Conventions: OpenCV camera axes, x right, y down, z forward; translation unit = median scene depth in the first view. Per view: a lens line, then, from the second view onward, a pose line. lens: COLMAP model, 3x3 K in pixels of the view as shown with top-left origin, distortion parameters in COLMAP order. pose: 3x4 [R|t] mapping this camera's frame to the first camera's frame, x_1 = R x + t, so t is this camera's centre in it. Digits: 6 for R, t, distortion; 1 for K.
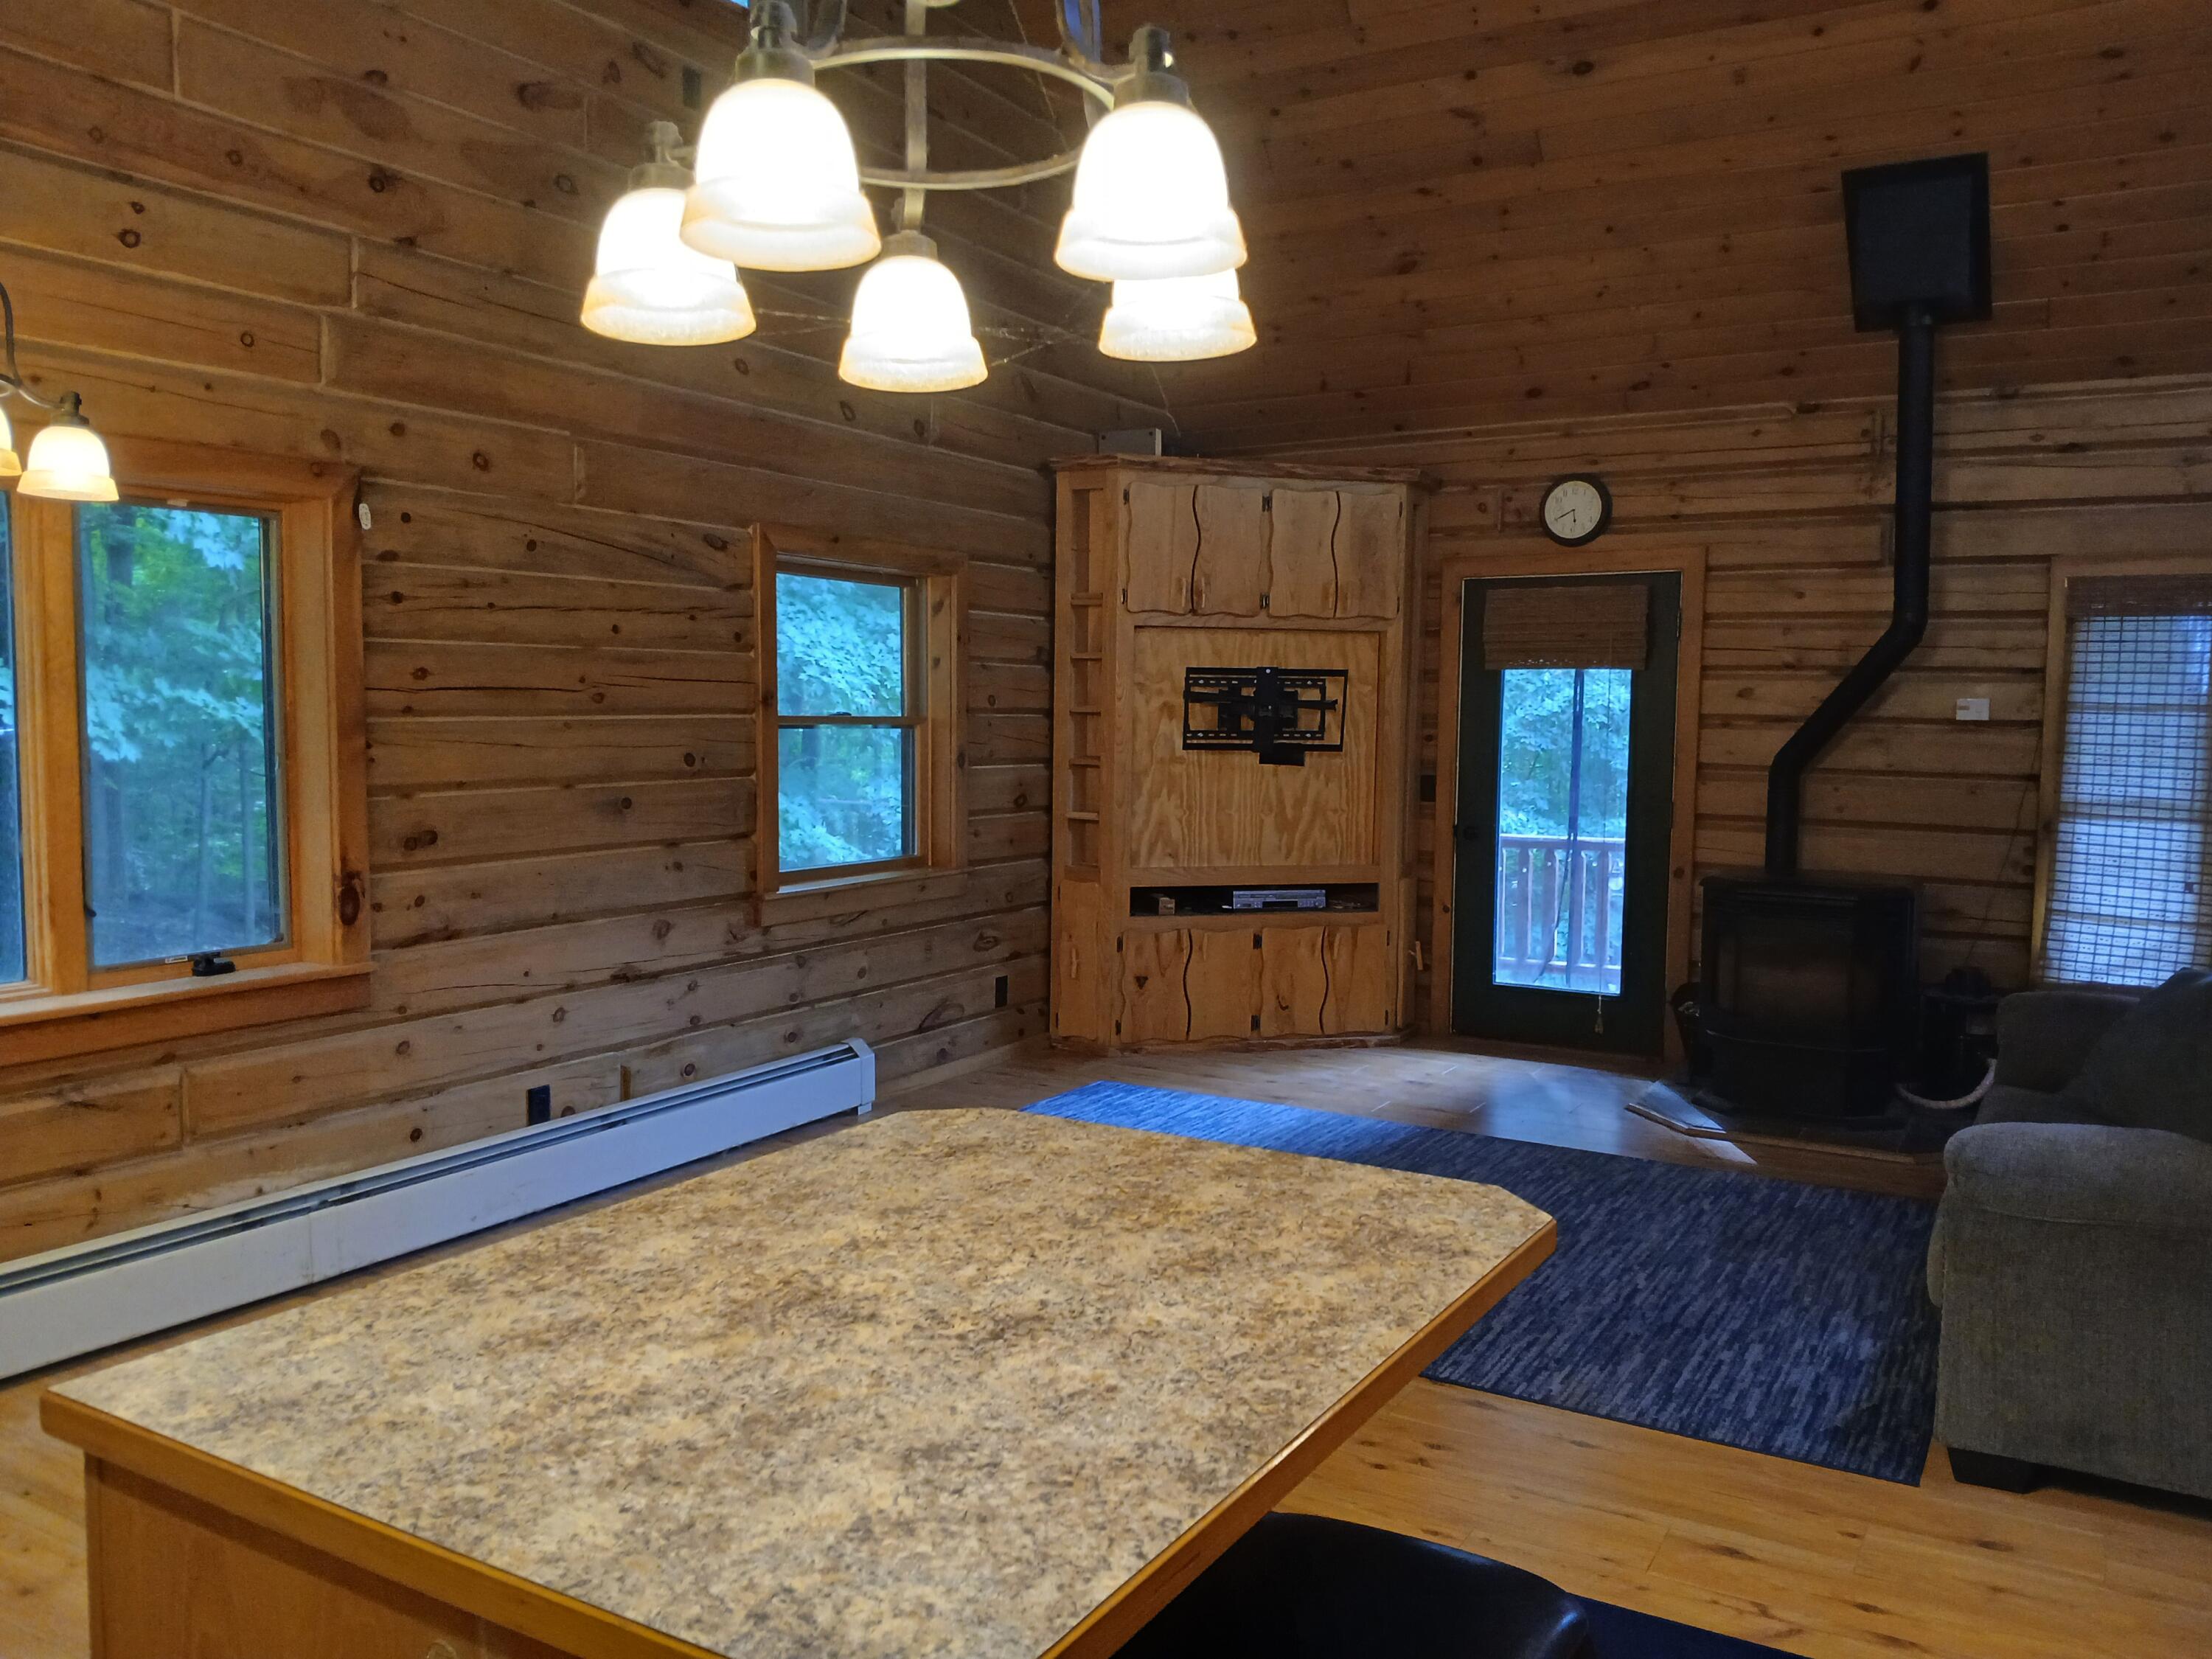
lens RADIAL K [[1706.4, 0, 1108.4], [0, 1706.4, 827.3], [0, 0, 1]] dist [-0.009224, -0.004409]
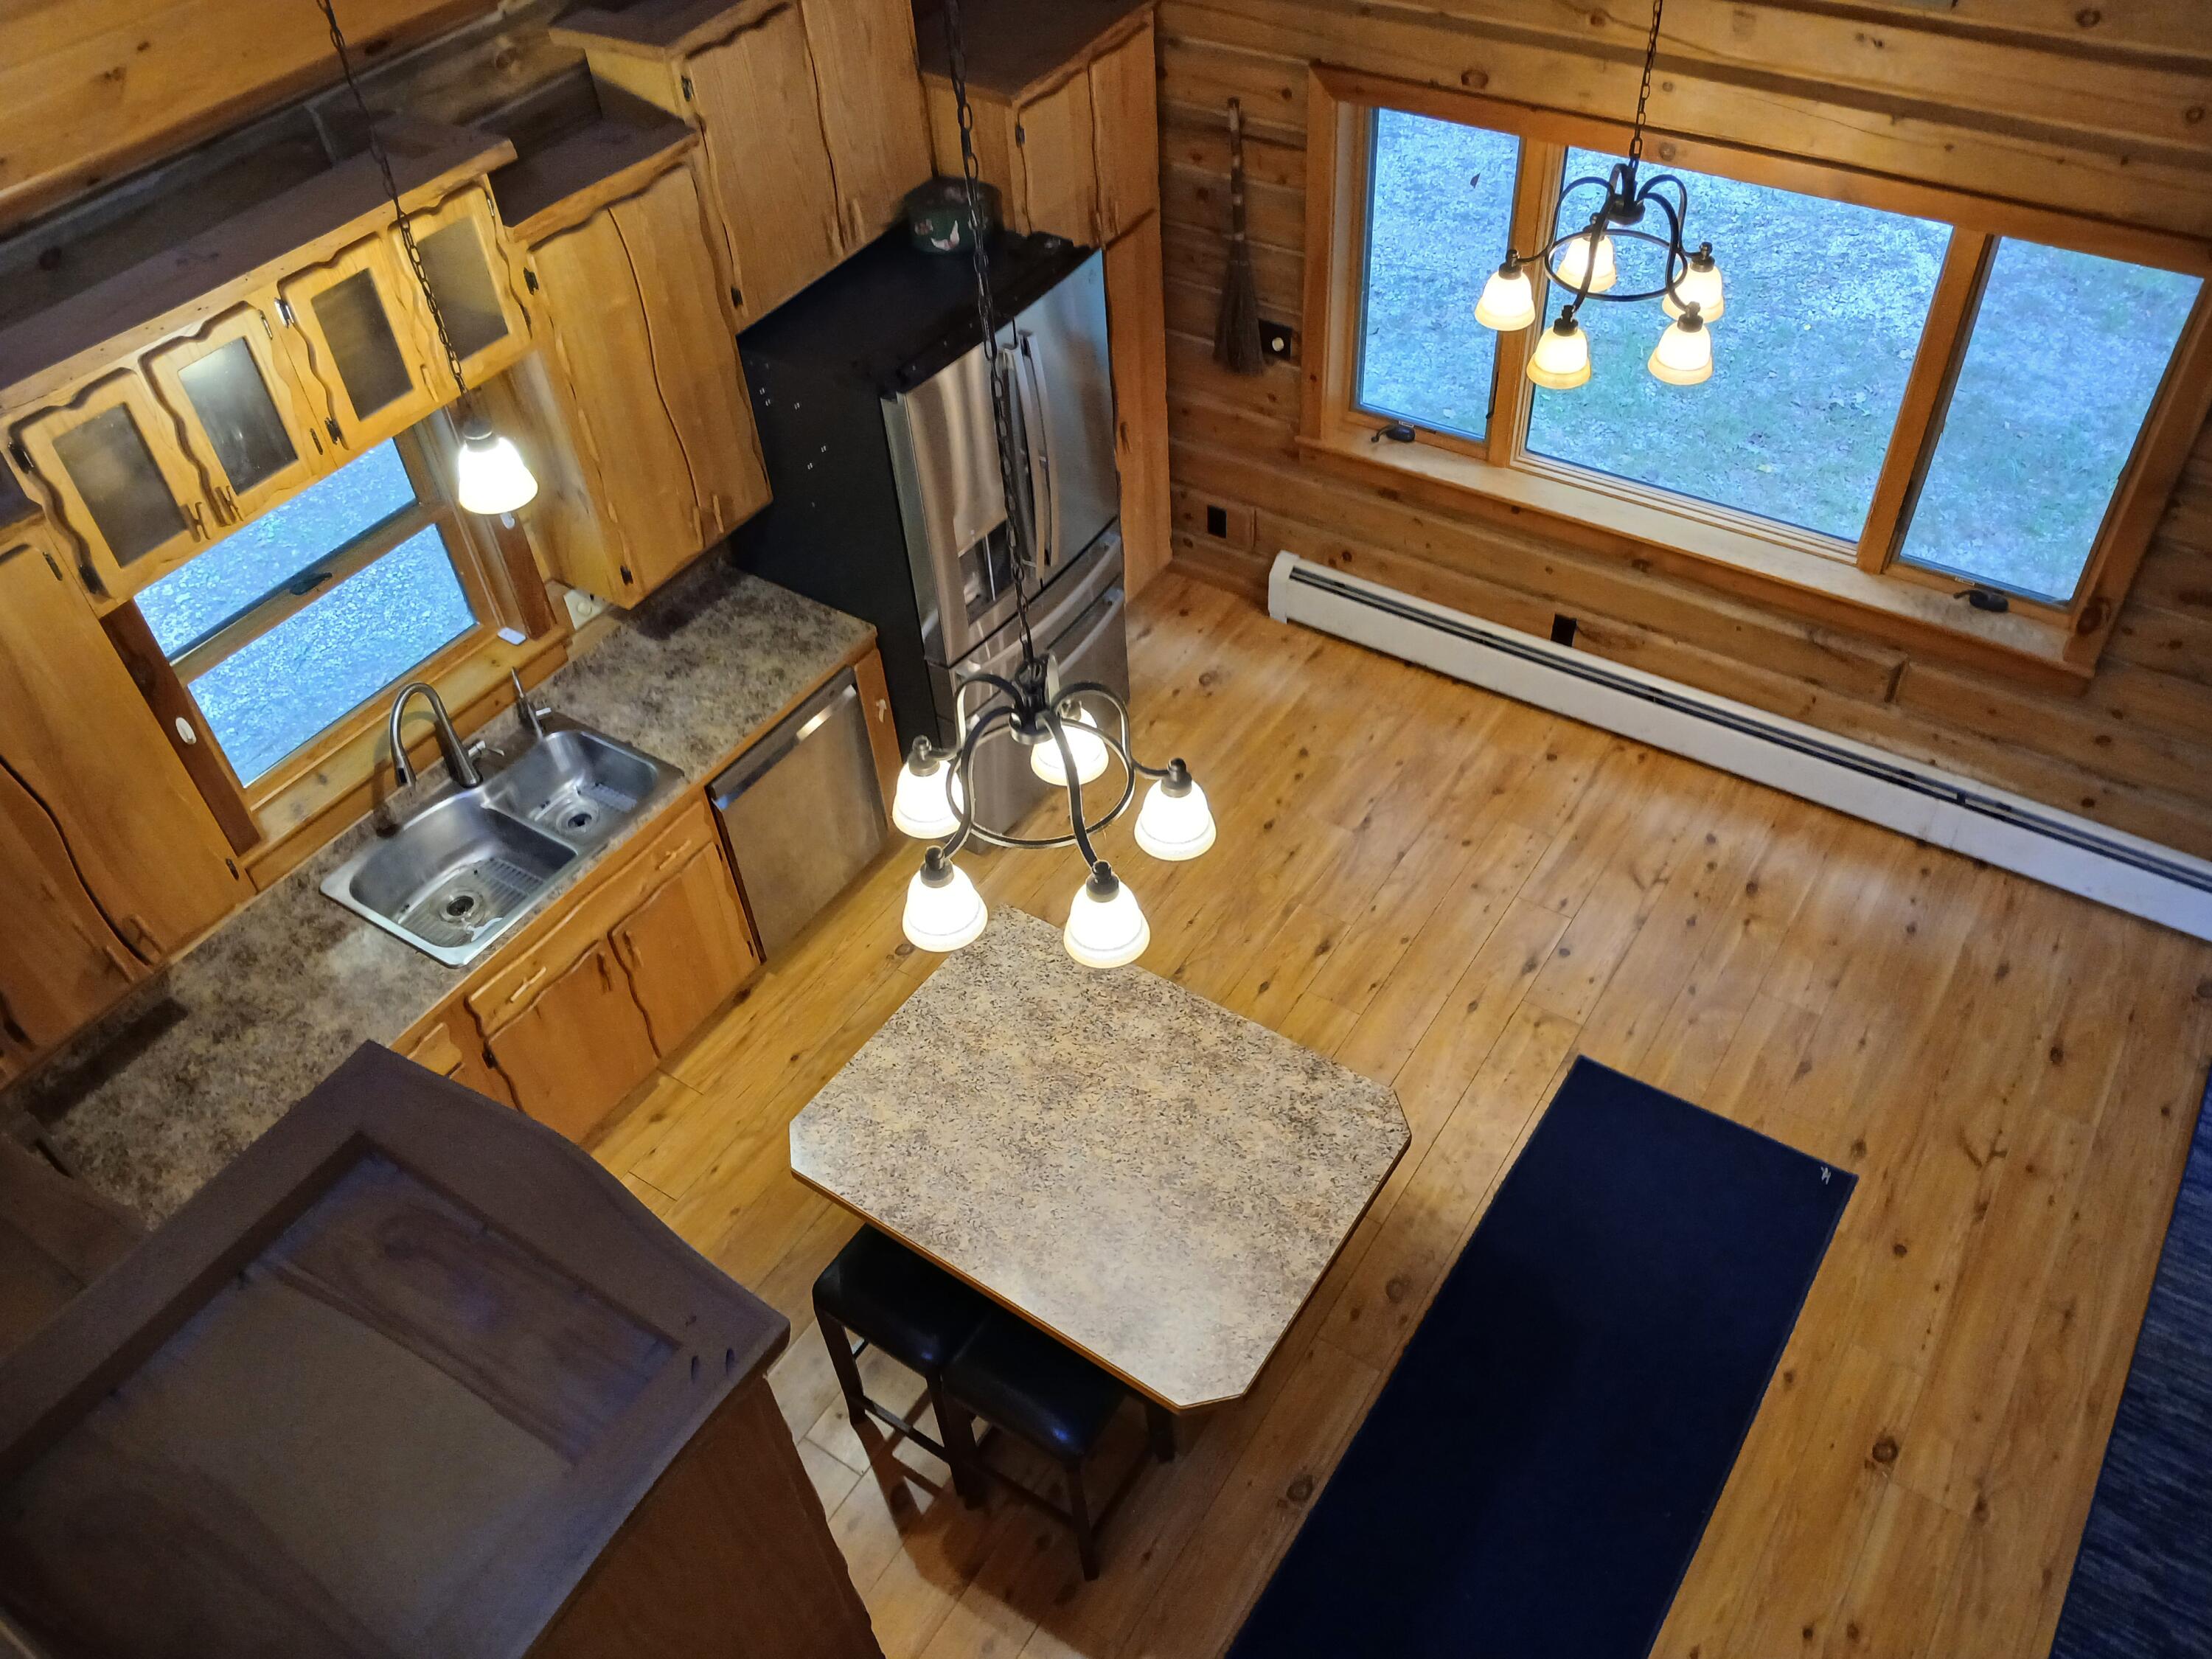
lens RADIAL K [[1706.4, 0, 1109.7], [0, 1706.4, 829.1], [0, 0, 1]] dist [-0.009224, -0.004409]
pose [[-0.063126, 0.701014, -0.710349, 1.083193], [-0.016188, 0.710955, 0.703051, -1.420952], [0.997874, 0.055880, -0.033532, 0.927621]]
